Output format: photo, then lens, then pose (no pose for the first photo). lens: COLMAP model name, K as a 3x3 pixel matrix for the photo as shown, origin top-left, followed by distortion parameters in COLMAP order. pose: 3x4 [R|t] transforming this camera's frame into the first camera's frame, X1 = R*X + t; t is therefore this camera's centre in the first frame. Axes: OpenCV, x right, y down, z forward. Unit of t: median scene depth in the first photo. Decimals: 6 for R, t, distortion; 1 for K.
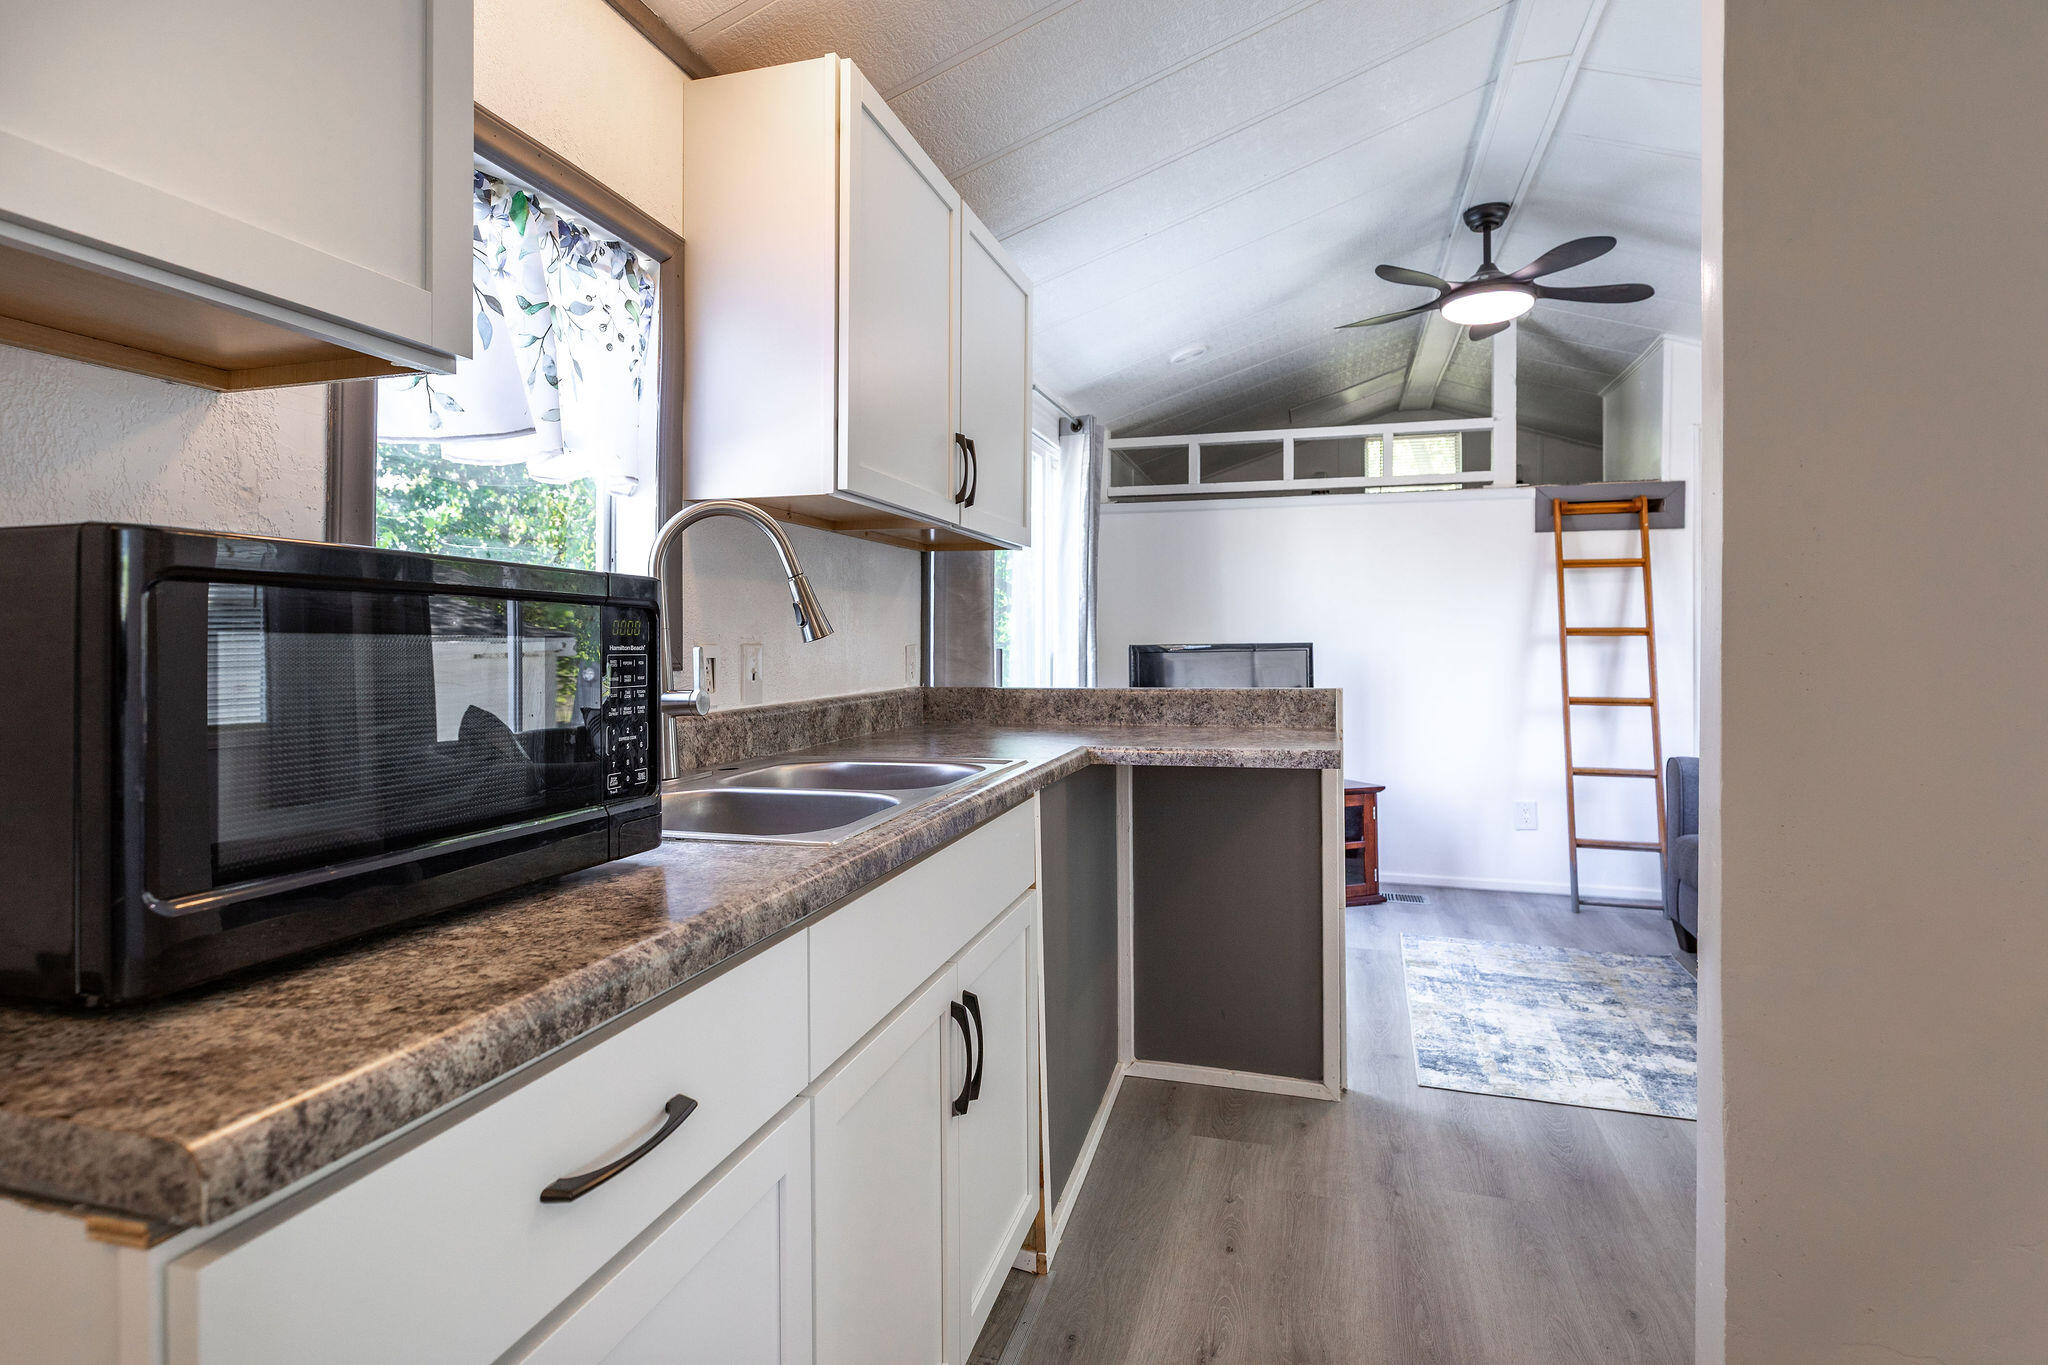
lens RADIAL K [[1054.9, 0, 976.7], [0, 1054.9, 646.6], [0, 0, 1]] dist [-0.011749, -0.000295]
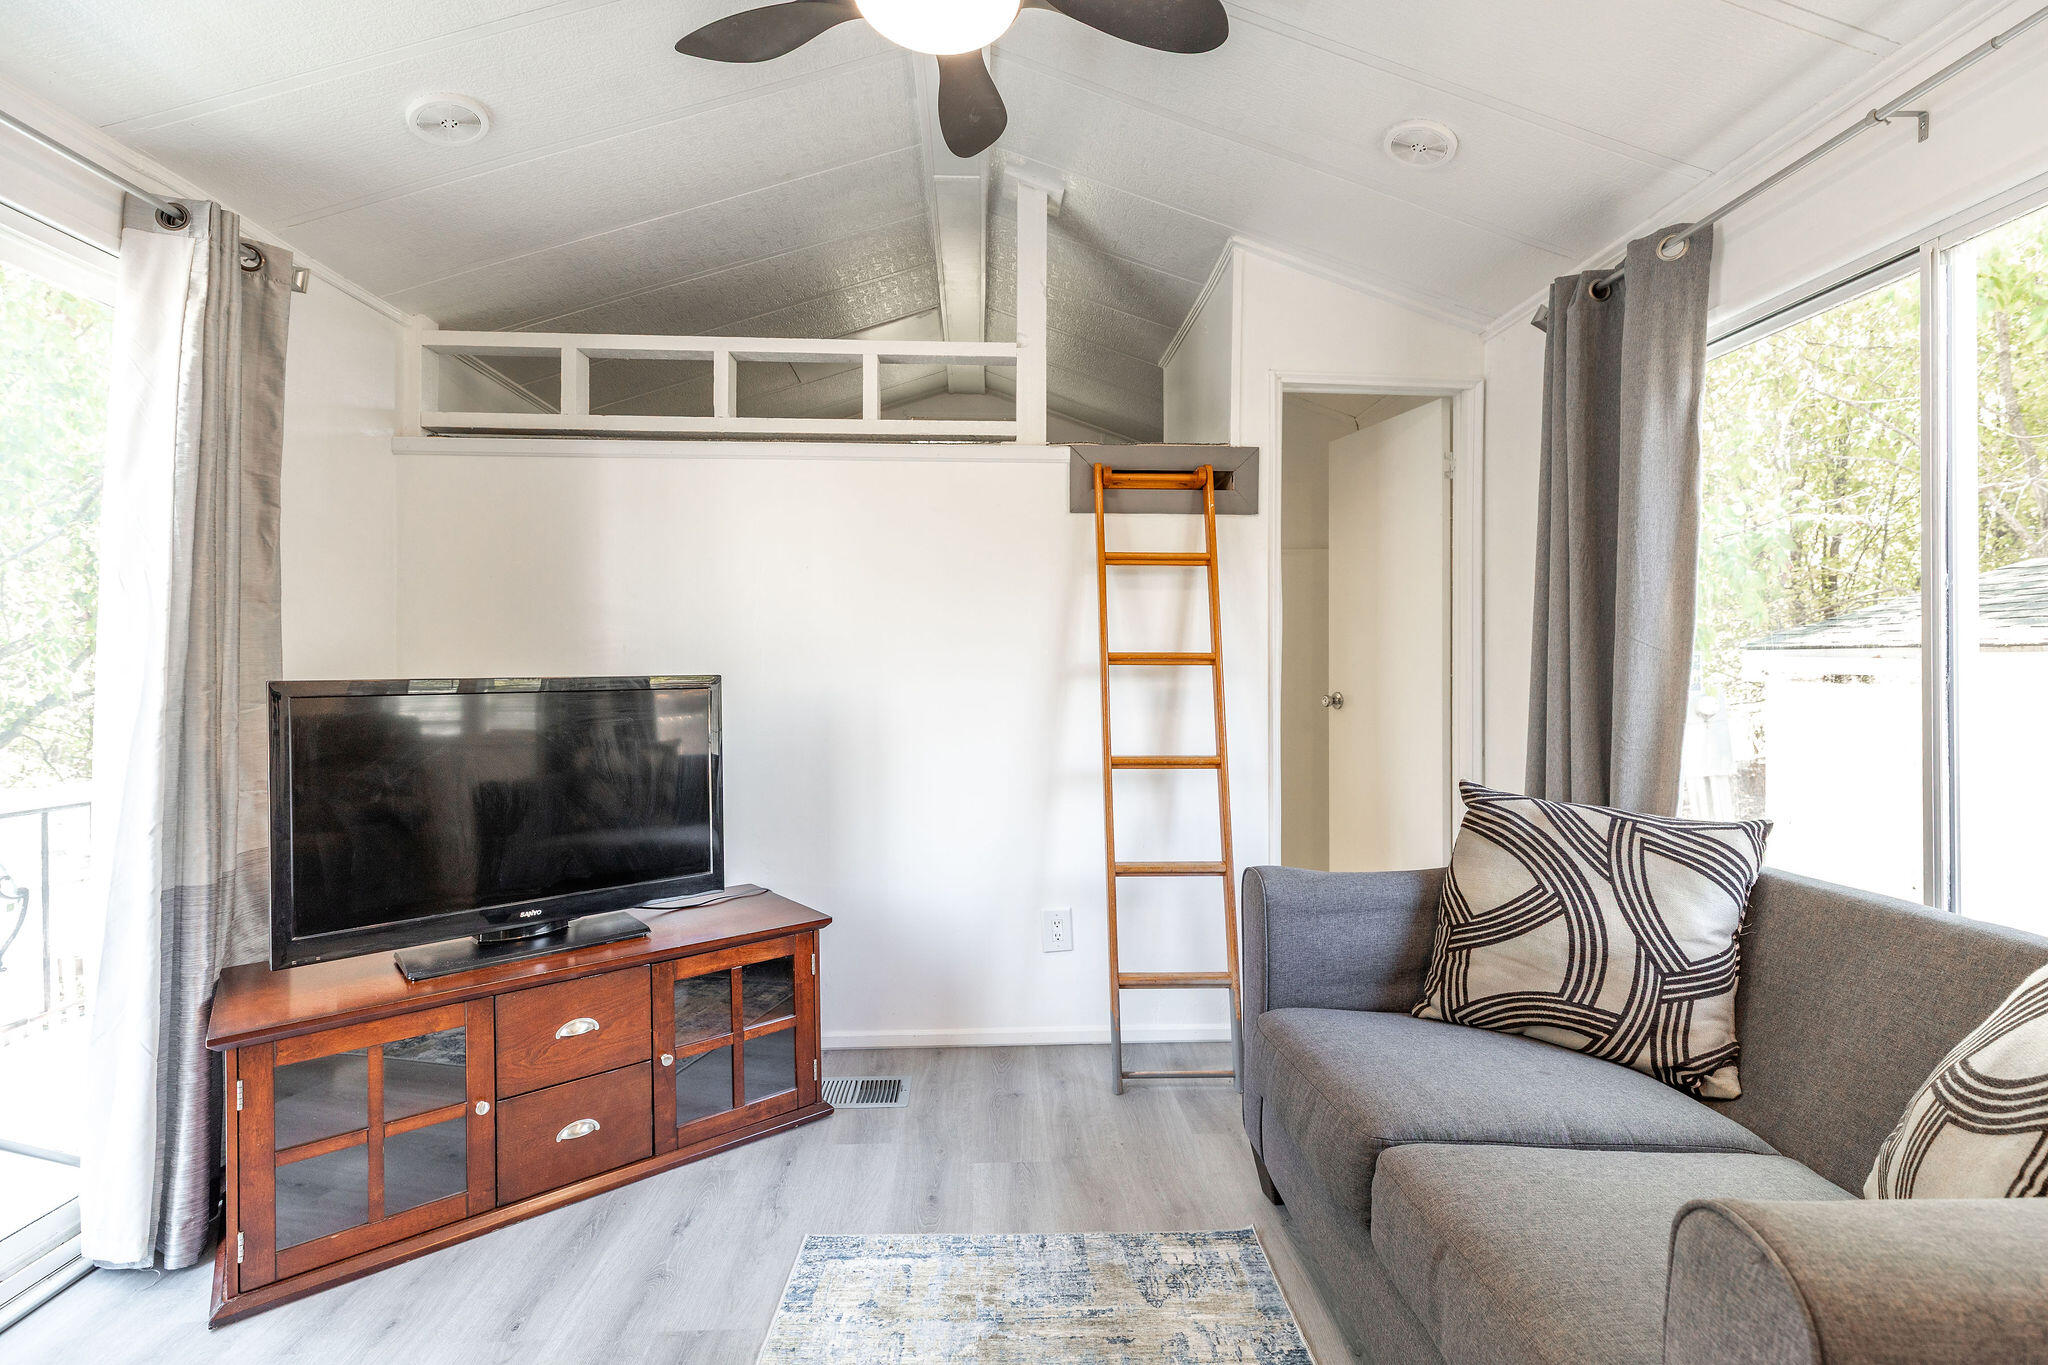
lens RADIAL K [[923.9, 0, 1024.0], [0, 923.9, 676.6], [0, 0, 1]] dist [0.005438, -0.000453]
pose [[0.931193, -0.001882, 0.364522, 0.295143], [0.000172, 0.999989, 0.004724, -0.005776], [-0.364526, -0.004336, 0.931183, 0.469163]]
